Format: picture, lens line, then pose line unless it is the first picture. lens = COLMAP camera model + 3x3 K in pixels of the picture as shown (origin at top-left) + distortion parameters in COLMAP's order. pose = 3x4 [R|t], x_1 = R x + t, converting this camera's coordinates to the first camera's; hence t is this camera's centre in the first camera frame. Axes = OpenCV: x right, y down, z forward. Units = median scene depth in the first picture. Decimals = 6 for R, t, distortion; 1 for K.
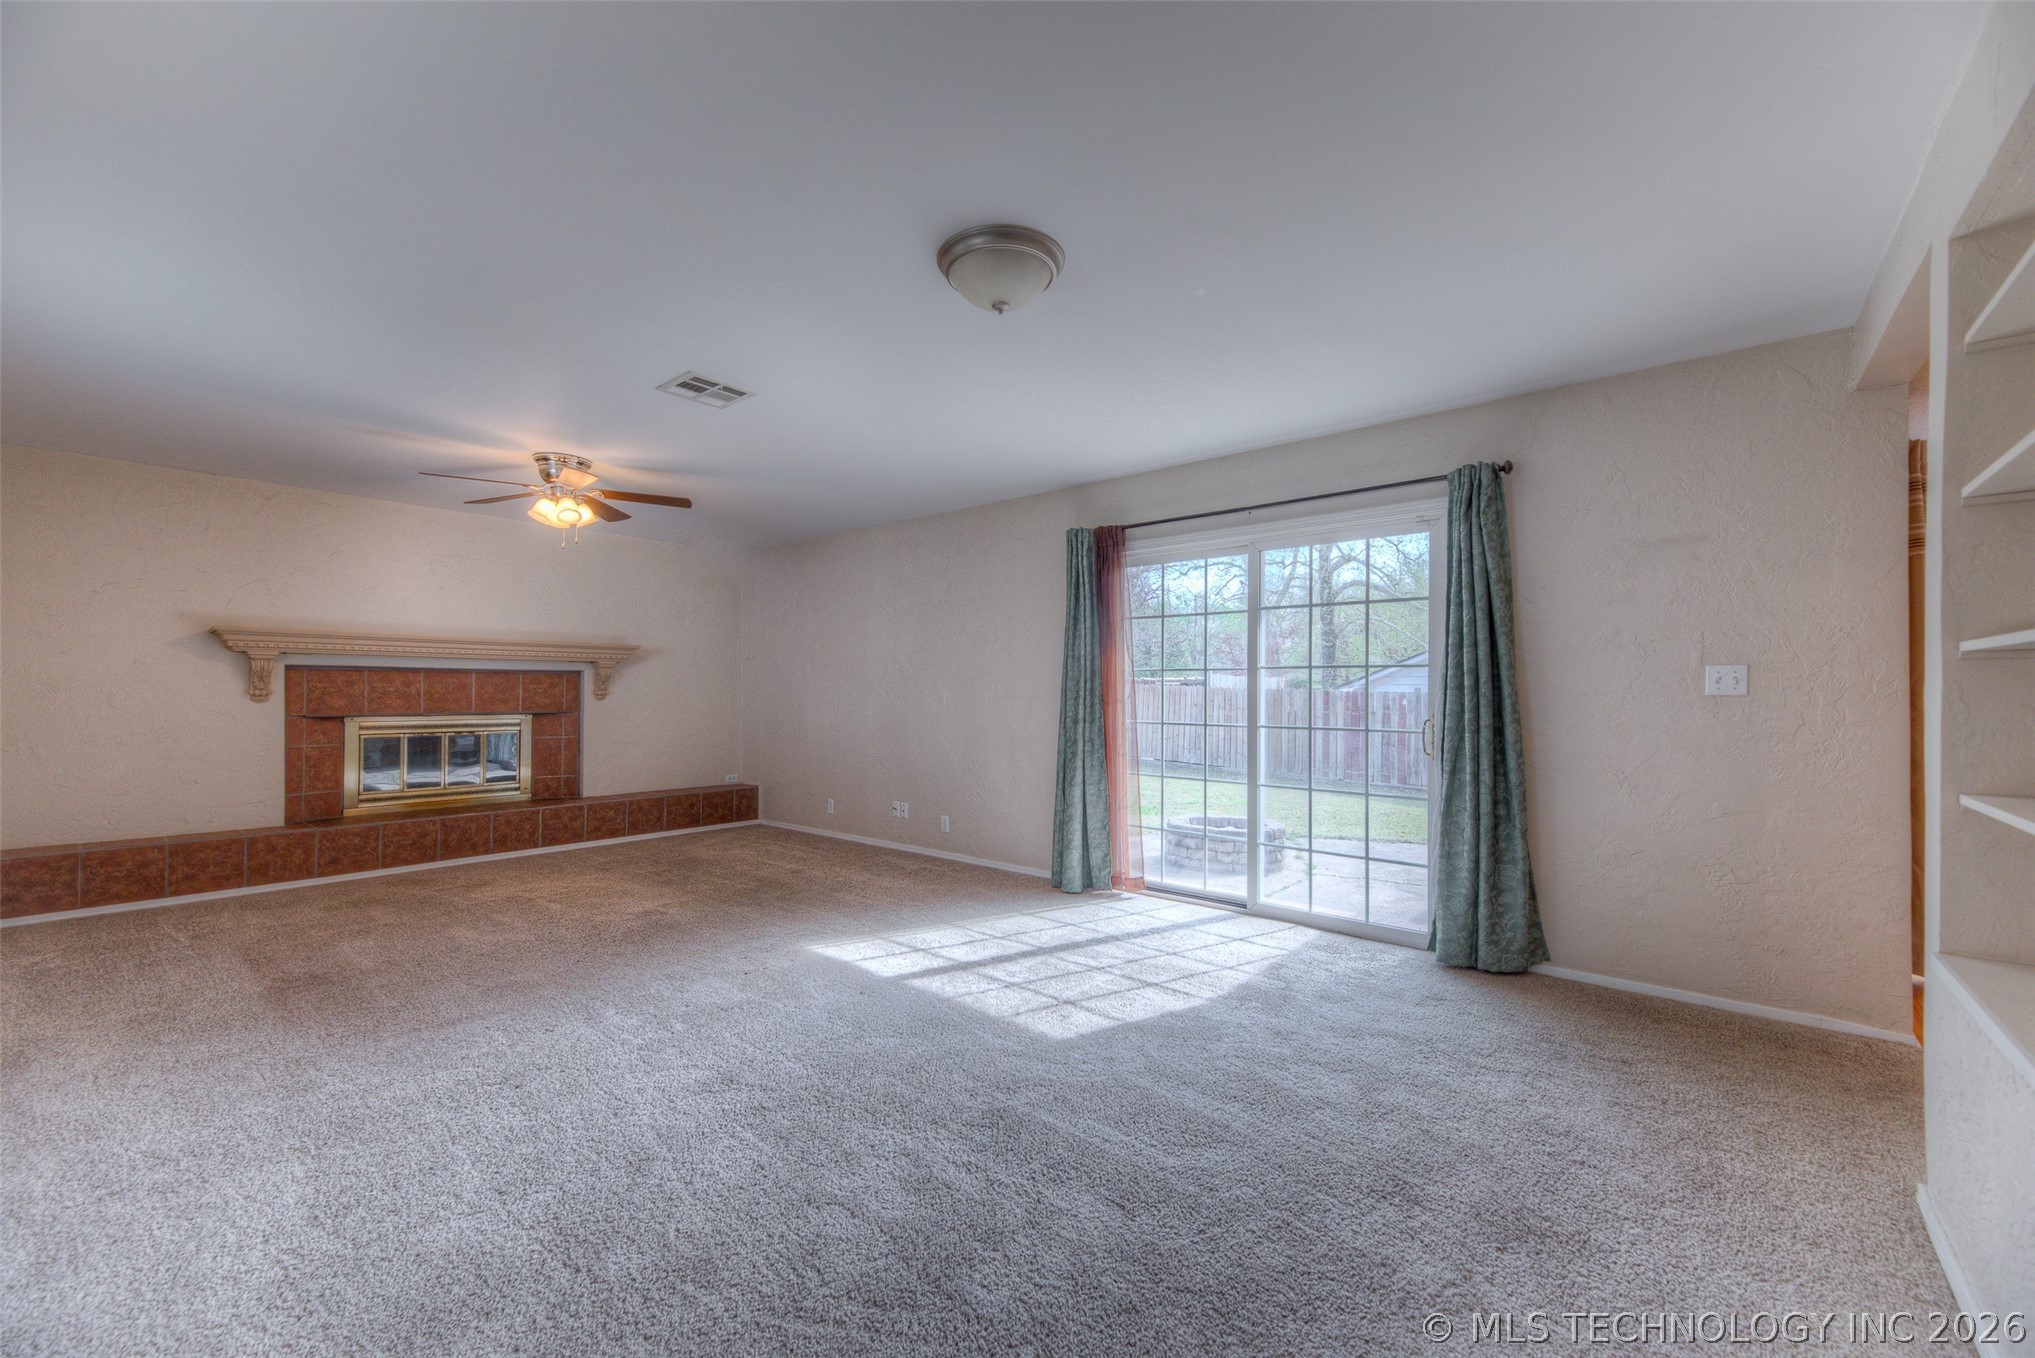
lens RADIAL K [[806.9, 0, 985.4], [0, 806.9, 690.9], [0, 0, 1]] dist [0.000700, -0.000137]
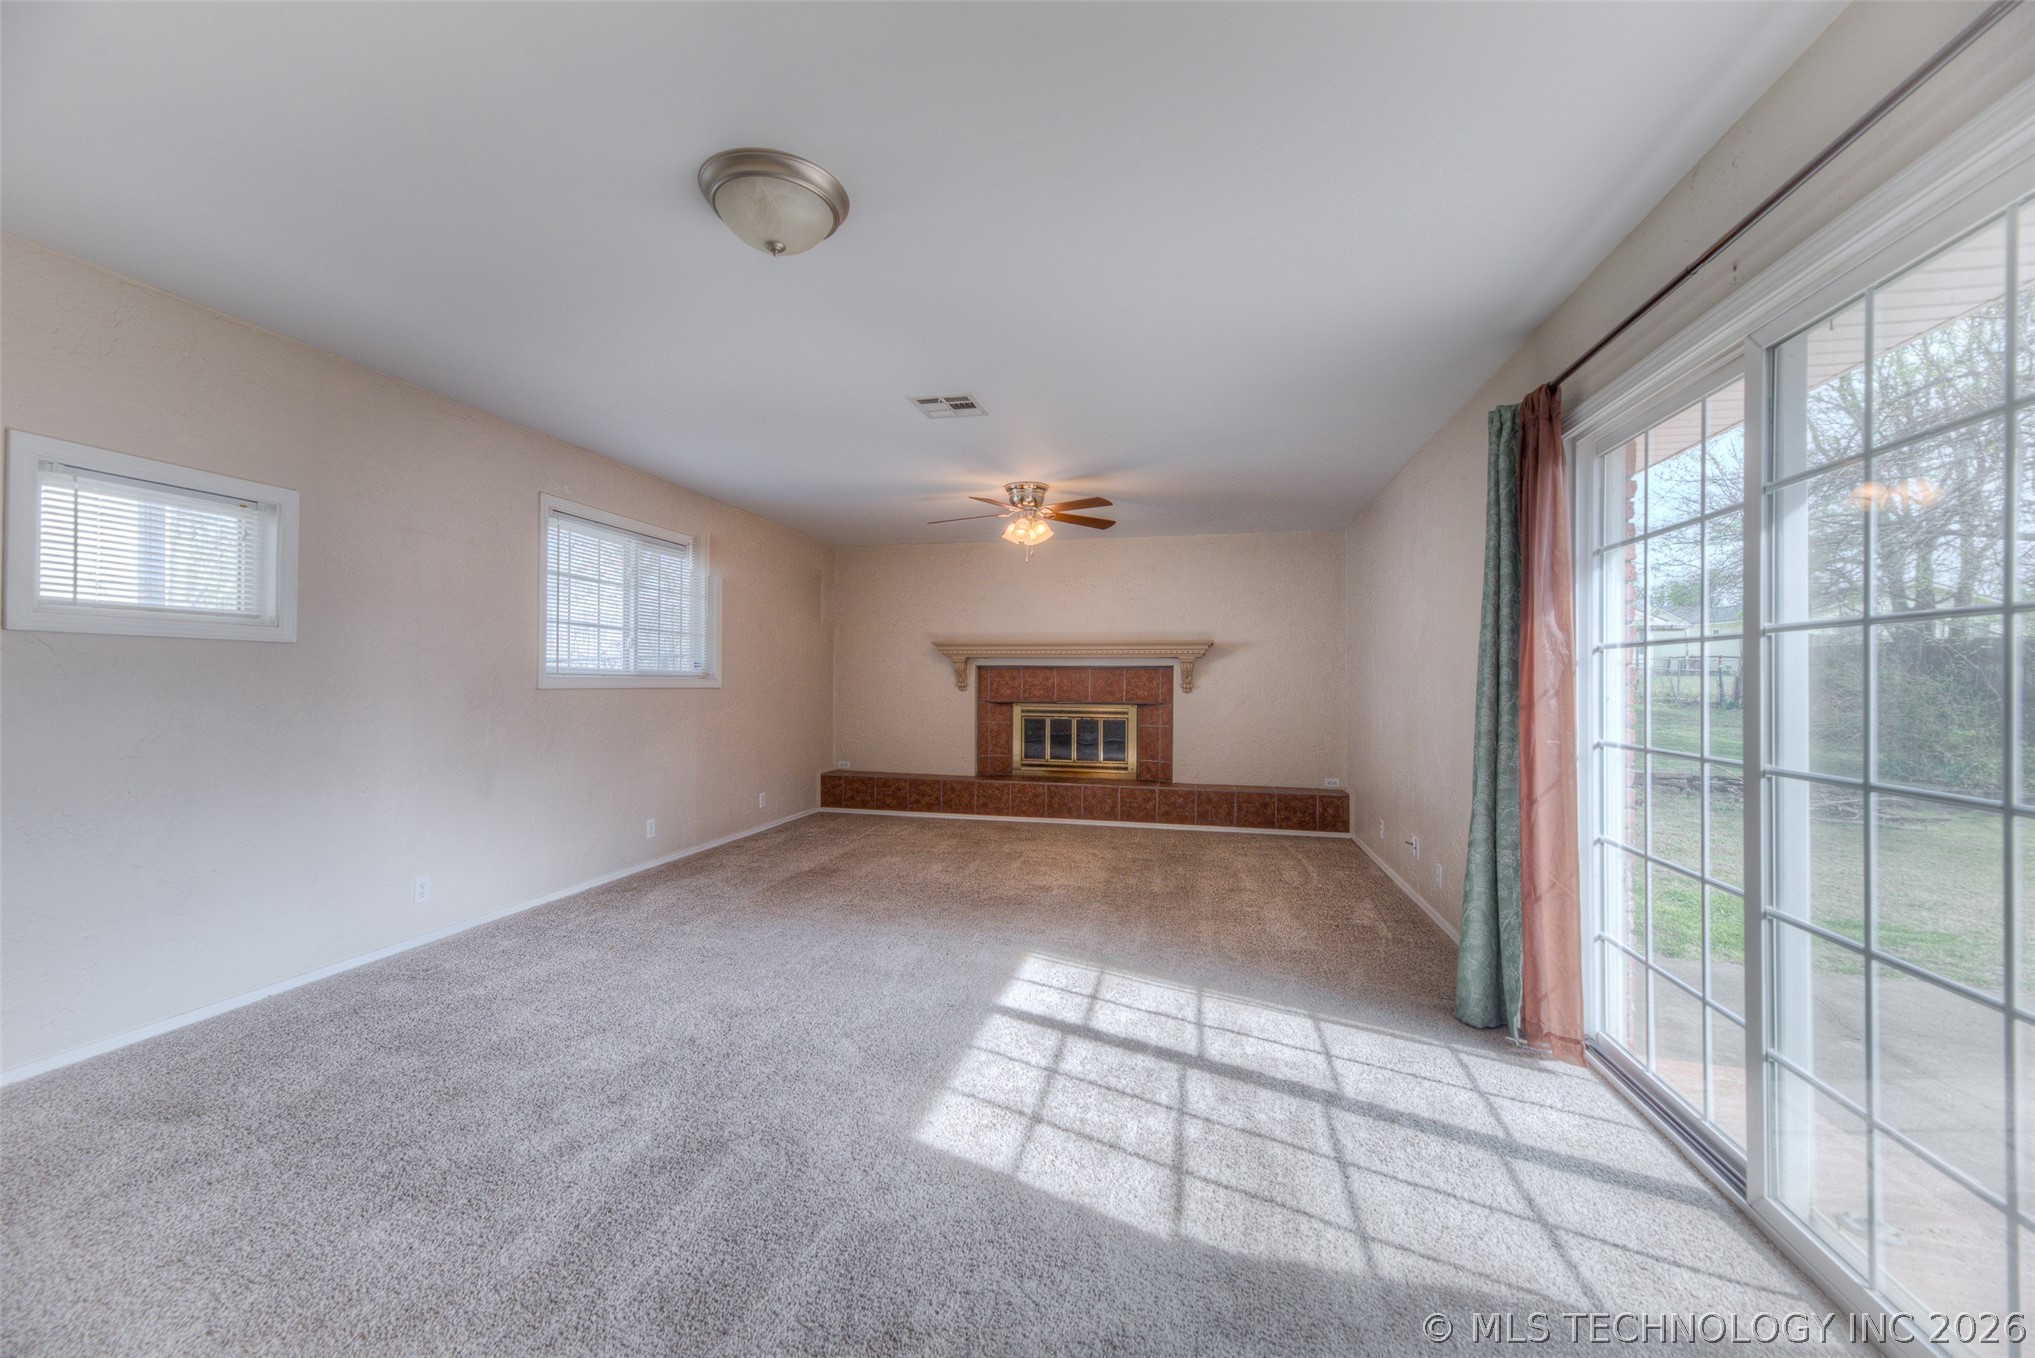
lens RADIAL K [[798.1, 0, 1017.5], [0, 798.1, 679.0], [0, 0, 1]] dist [0.000415, -0.000678]
pose [[0.474369, -0.003007, -0.880321, 0.512078], [-0.004638, 0.999972, -0.005916, 0.000015], [0.880314, 0.006889, 0.474342, 0.459165]]
